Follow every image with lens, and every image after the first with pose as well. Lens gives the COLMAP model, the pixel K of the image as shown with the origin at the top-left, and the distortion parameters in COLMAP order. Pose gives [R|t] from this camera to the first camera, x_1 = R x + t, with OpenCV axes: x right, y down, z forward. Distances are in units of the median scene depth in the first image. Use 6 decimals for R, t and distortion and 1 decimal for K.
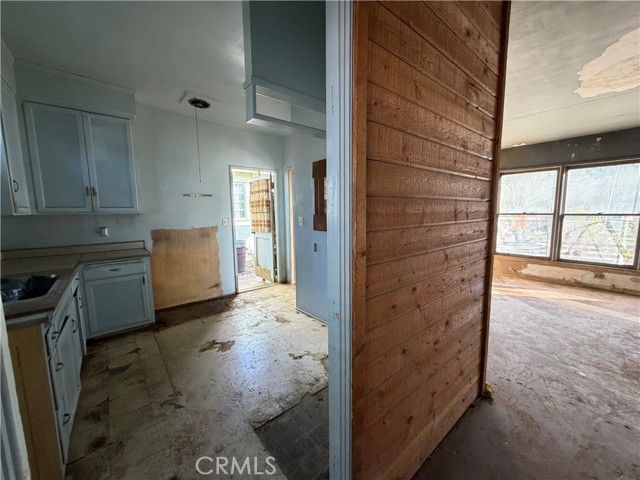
lens RADIAL K [[255.1, 0, 316.3], [0, 255.1, 240.0], [0, 0, 1]] dist [-0.001473, 0.000403]
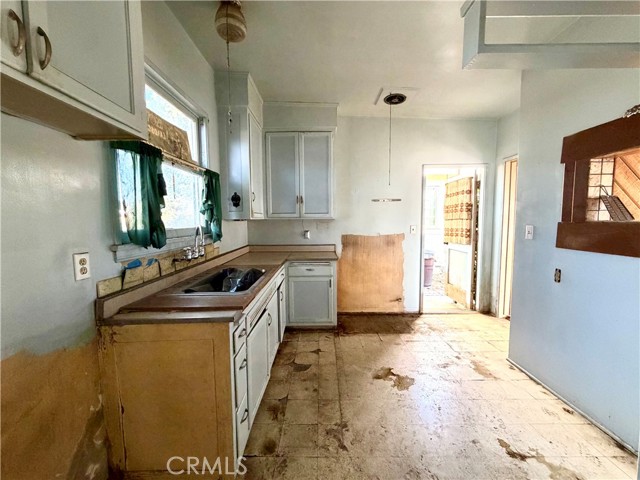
lens RADIAL K [[255.1, 0, 319.6], [0, 255.1, 239.9], [0, 0, 1]] dist [-0.001473, 0.000403]
pose [[0.769911, 0.057997, -0.635511, -0.059123], [-0.076075, 0.997101, -0.001168, -0.012416], [0.633601, 0.049246, 0.772091, 0.155626]]
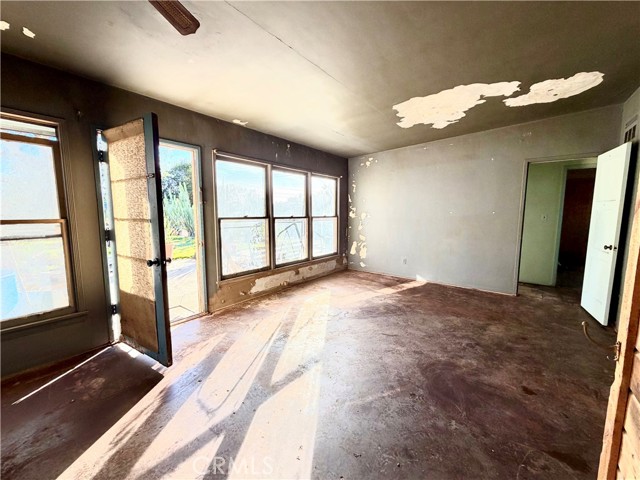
lens RADIAL K [[255.1, 0, 317.8], [0, 255.1, 239.4], [0, 0, 1]] dist [-0.001473, 0.000403]
pose [[-0.199375, -0.093412, 0.975461, 0.033009], [0.110095, 0.987008, 0.117020, -0.164227], [-0.973719, 0.130724, -0.186501, 1.485927]]
